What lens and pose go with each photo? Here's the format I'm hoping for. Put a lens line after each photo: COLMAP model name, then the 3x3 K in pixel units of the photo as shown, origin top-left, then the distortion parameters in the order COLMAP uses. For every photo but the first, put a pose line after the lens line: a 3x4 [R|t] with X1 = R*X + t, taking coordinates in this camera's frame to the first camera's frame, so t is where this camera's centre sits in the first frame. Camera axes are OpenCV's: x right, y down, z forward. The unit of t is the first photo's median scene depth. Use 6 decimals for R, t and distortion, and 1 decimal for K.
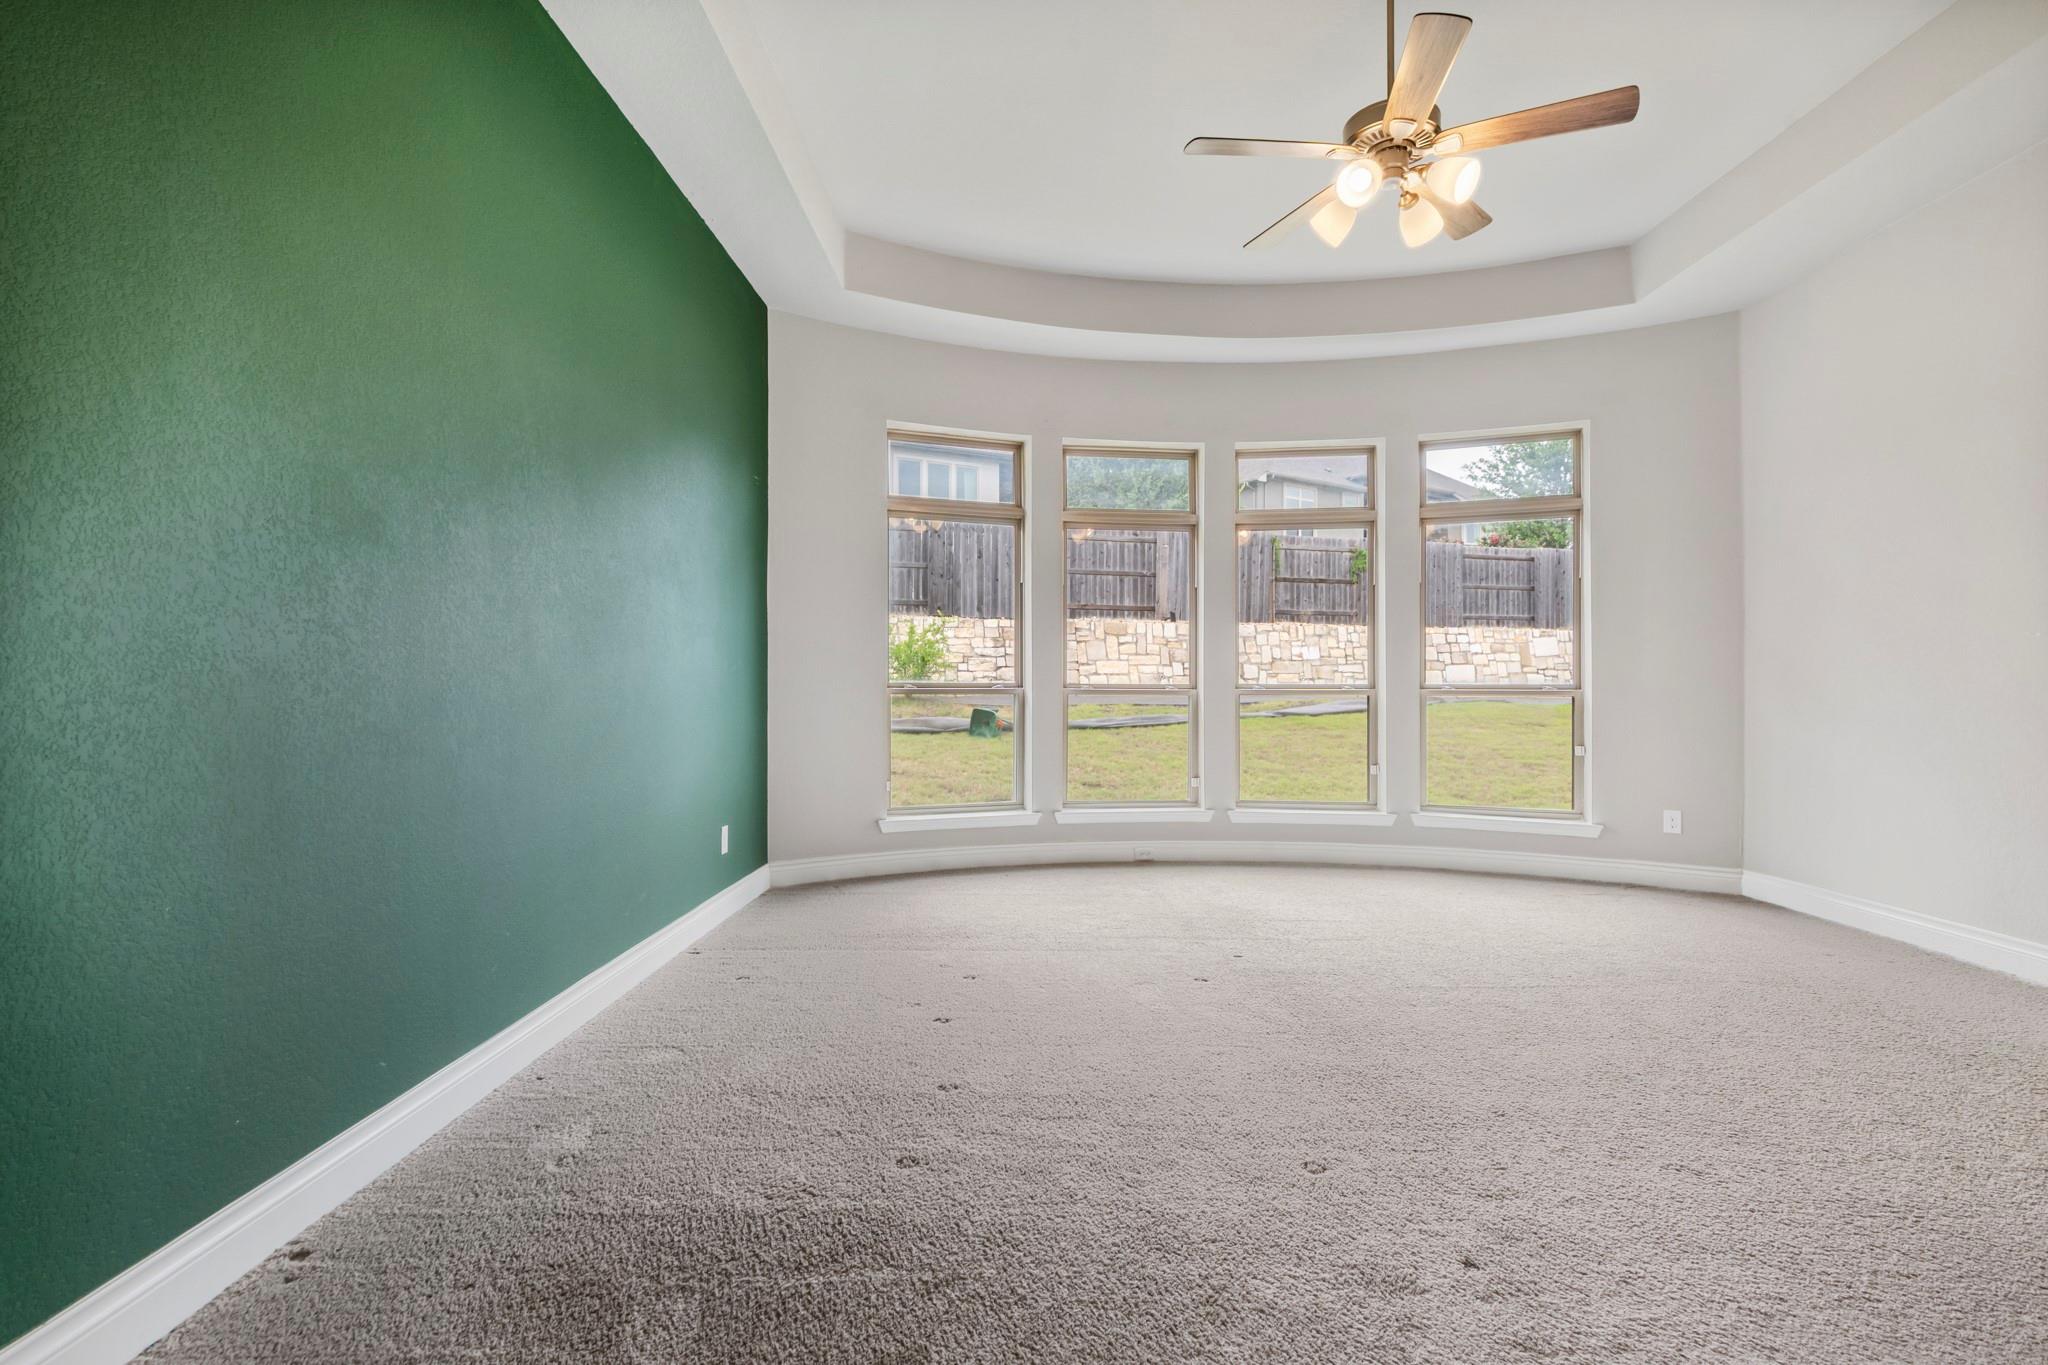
lens RADIAL K [[955.7, 0, 1011.0], [0, 955.7, 684.2], [0, 0, 1]] dist [0.005338, -0.003618]
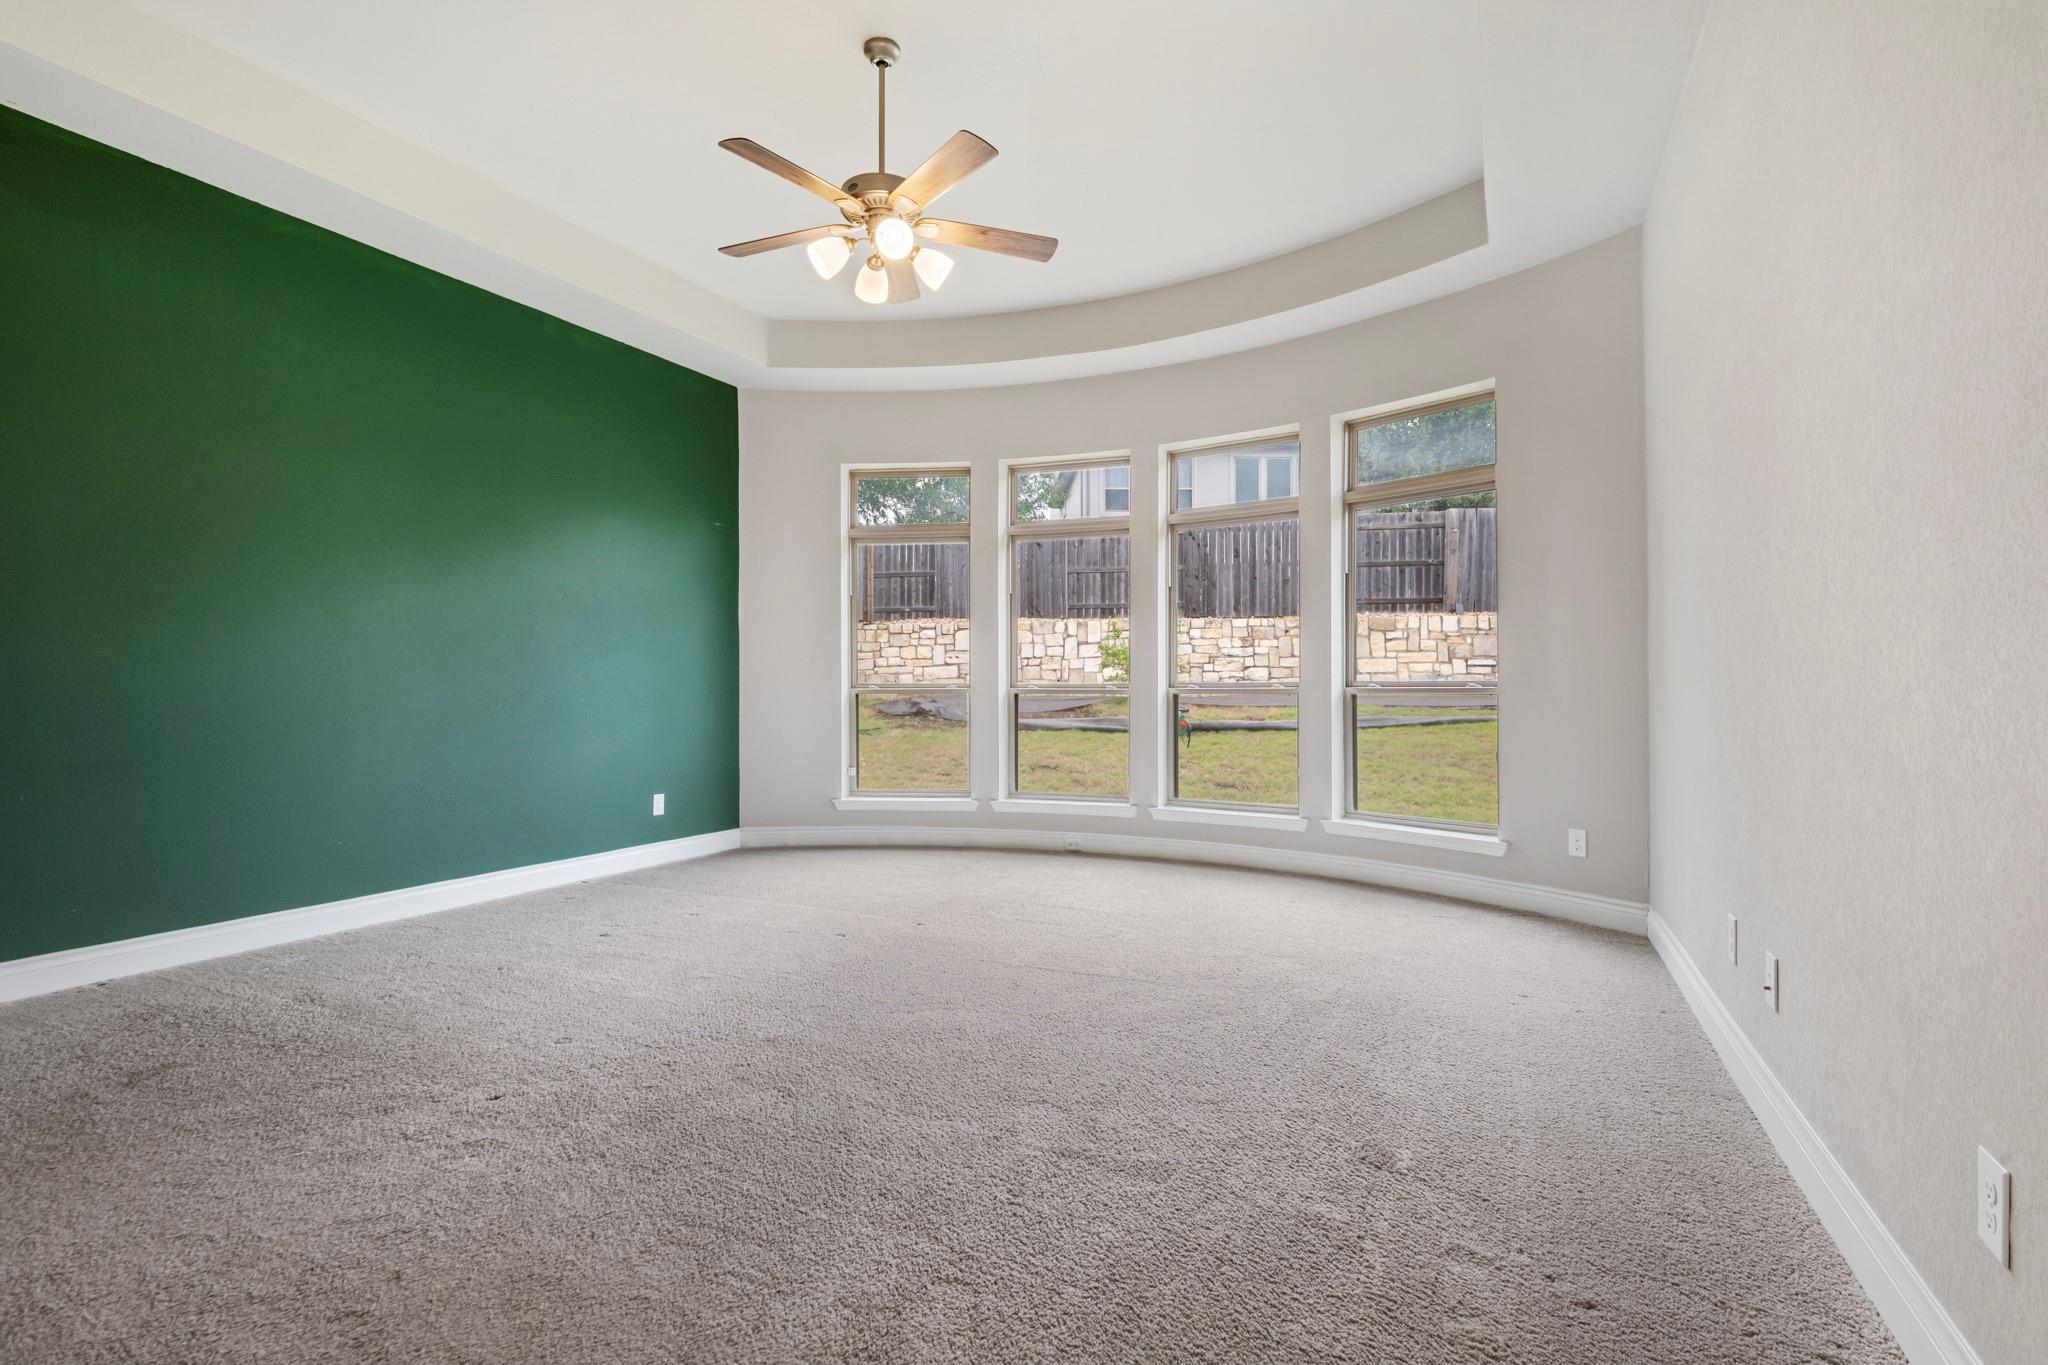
lens RADIAL K [[955.7, 0, 1018.2], [0, 955.7, 678.3], [0, 0, 1]] dist [0.005338, -0.003618]
pose [[0.899338, -0.009158, -0.437158, 0.198276], [0.005866, 0.999943, -0.008881, 0.001063], [0.437214, 0.005423, 0.899341, 0.008240]]
